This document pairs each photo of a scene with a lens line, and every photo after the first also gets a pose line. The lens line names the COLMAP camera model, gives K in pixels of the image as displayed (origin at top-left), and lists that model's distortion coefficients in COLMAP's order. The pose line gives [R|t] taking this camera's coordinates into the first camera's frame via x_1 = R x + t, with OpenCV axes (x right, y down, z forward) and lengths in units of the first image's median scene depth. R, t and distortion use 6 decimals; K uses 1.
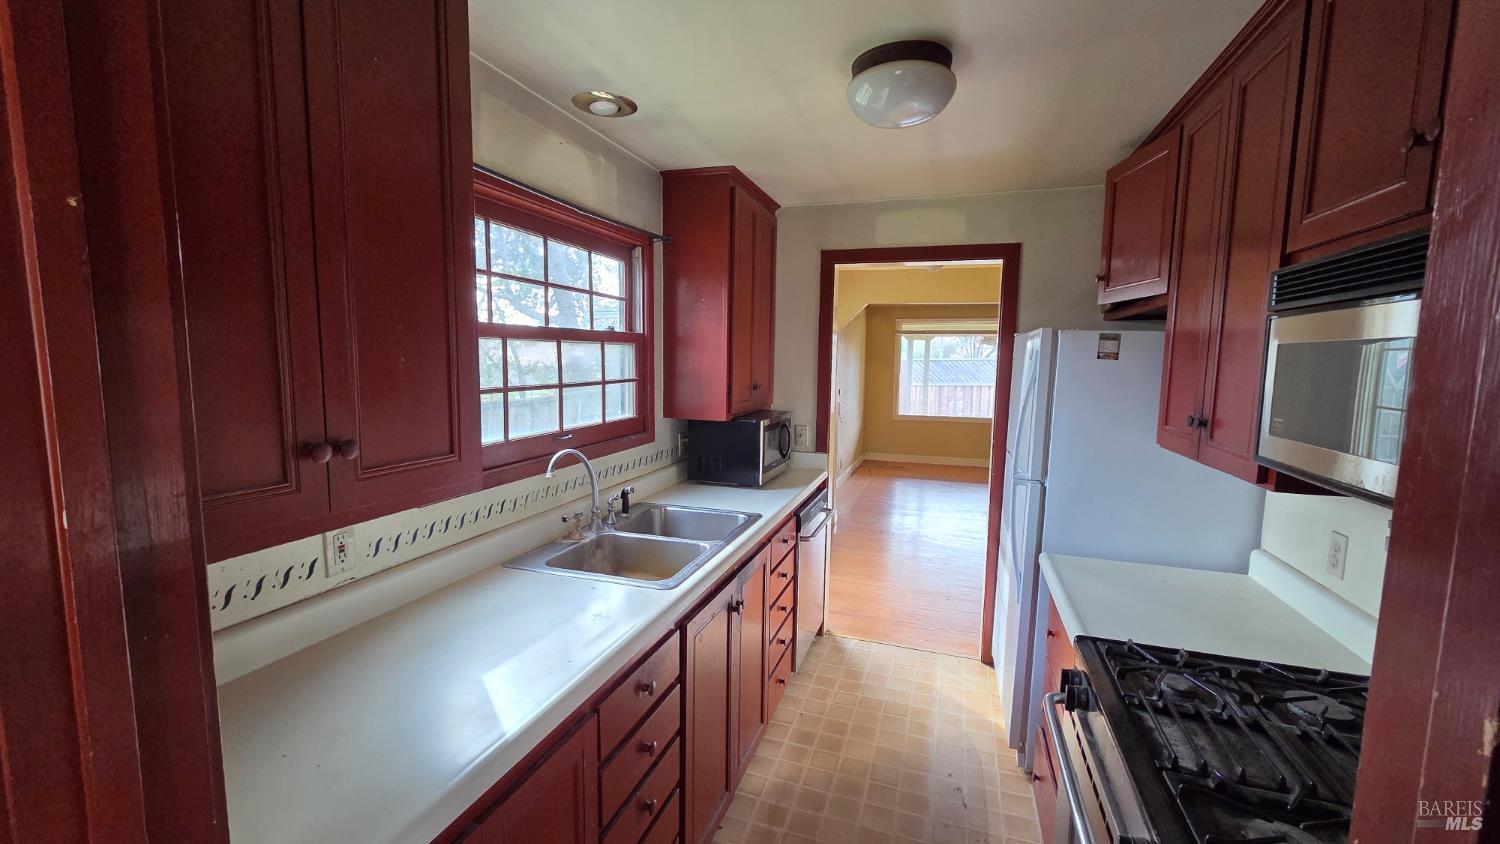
lens RADIAL K [[616.4, 0, 743.8], [0, 616.4, 423.7], [0, 0, 1]] dist [0.000195, -0.000109]
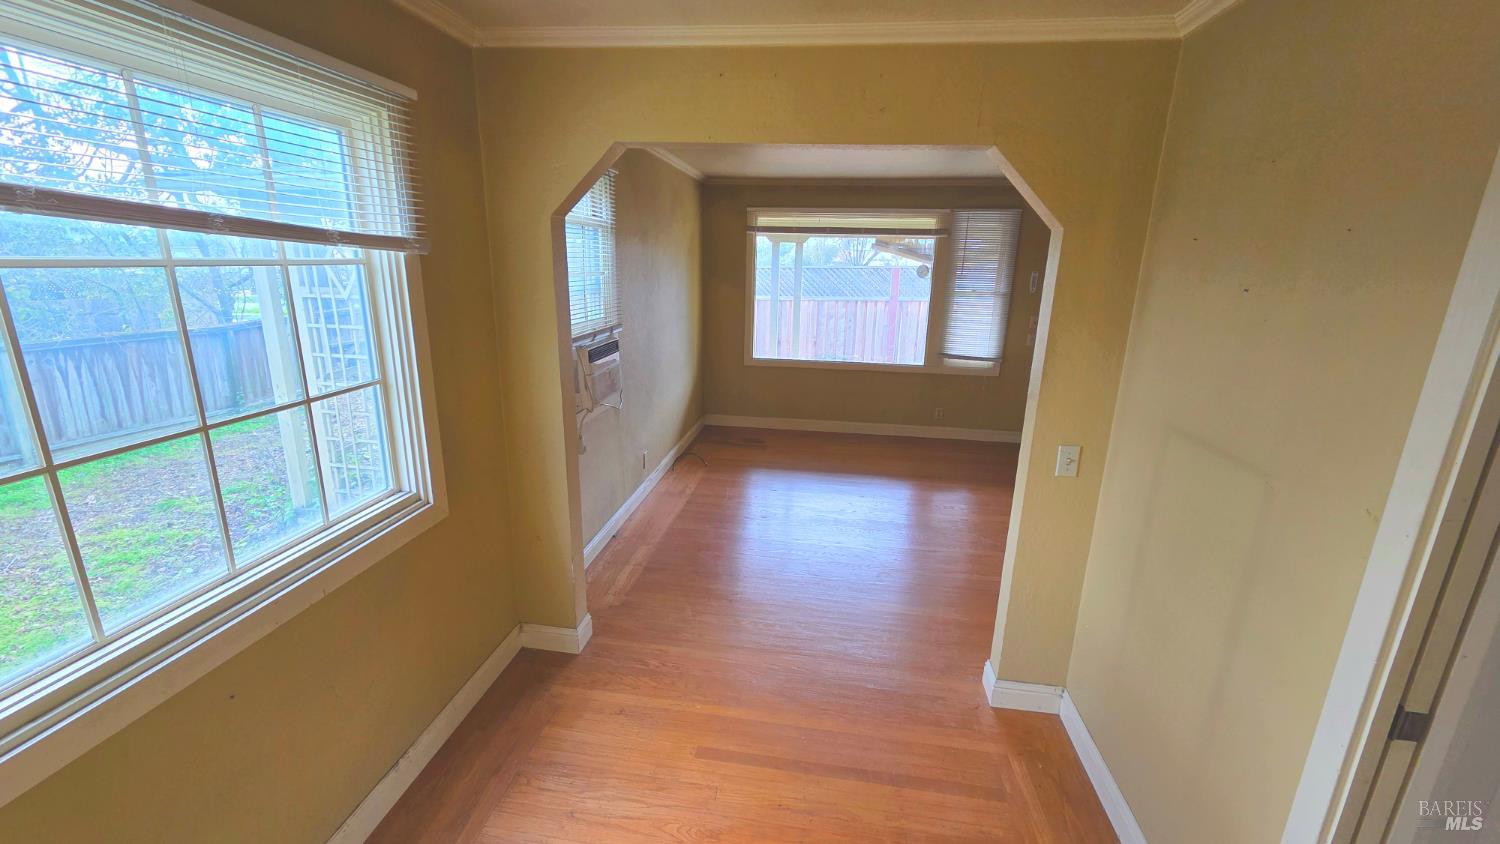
lens RADIAL K [[616.4, 0, 743.8], [0, 616.4, 423.7], [0, 0, 1]] dist [0.000195, -0.000109]
pose [[0.983216, -0.033382, 0.179367, 0.120555], [0.004618, 0.987357, 0.158446, -0.050479], [-0.182389, -0.154959, 0.970939, 0.351311]]
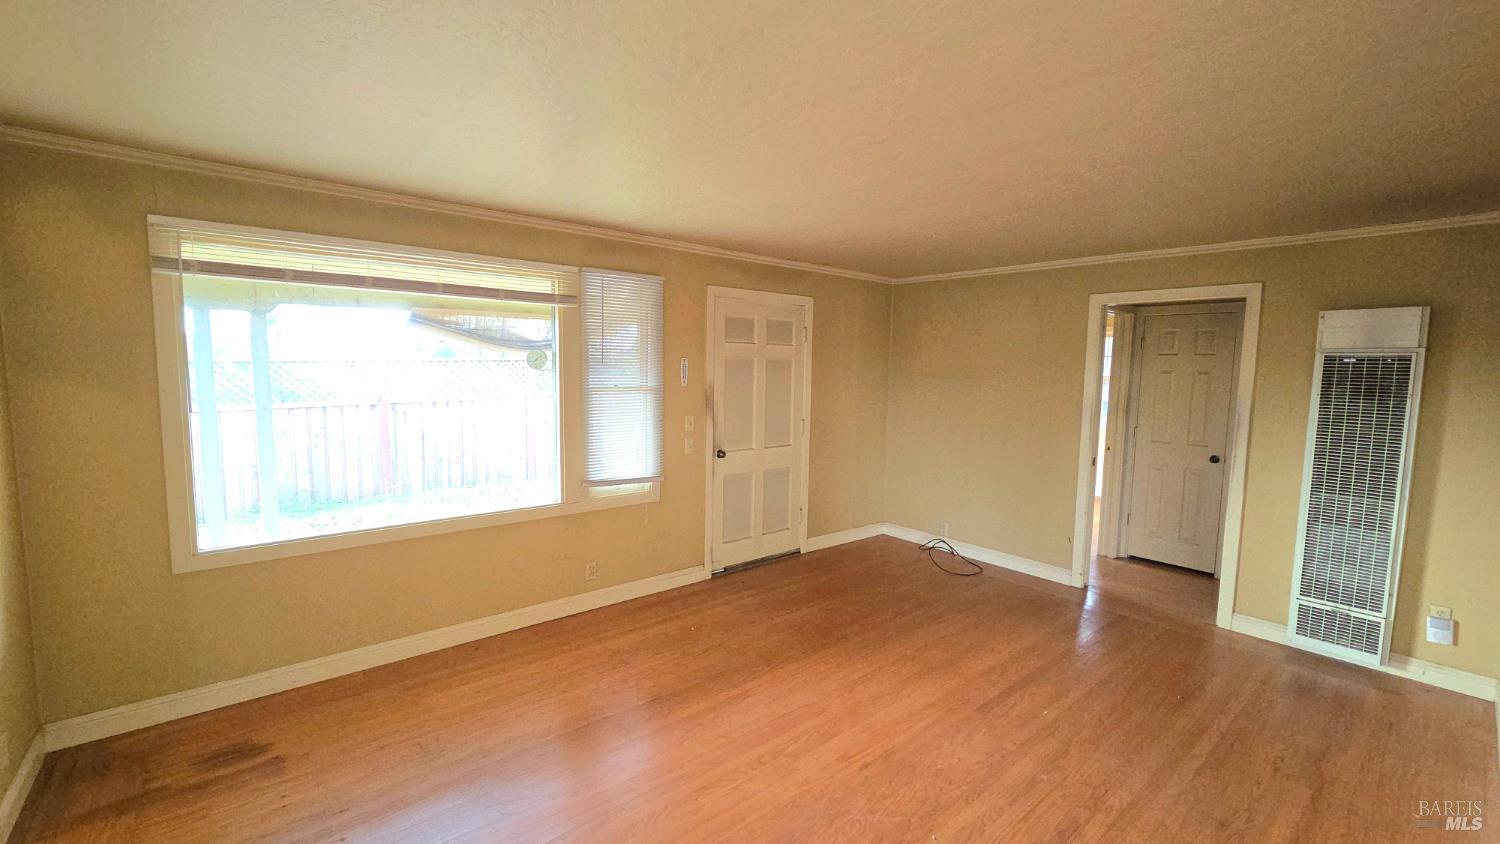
lens RADIAL K [[616.4, 0, 743.8], [0, 616.4, 423.7], [0, 0, 1]] dist [0.000195, -0.000109]
pose [[0.509652, -0.078300, 0.856810, 0.138055], [0.071103, 0.996277, 0.048752, -0.070932], [-0.857437, 0.036075, 0.513322, 0.626444]]
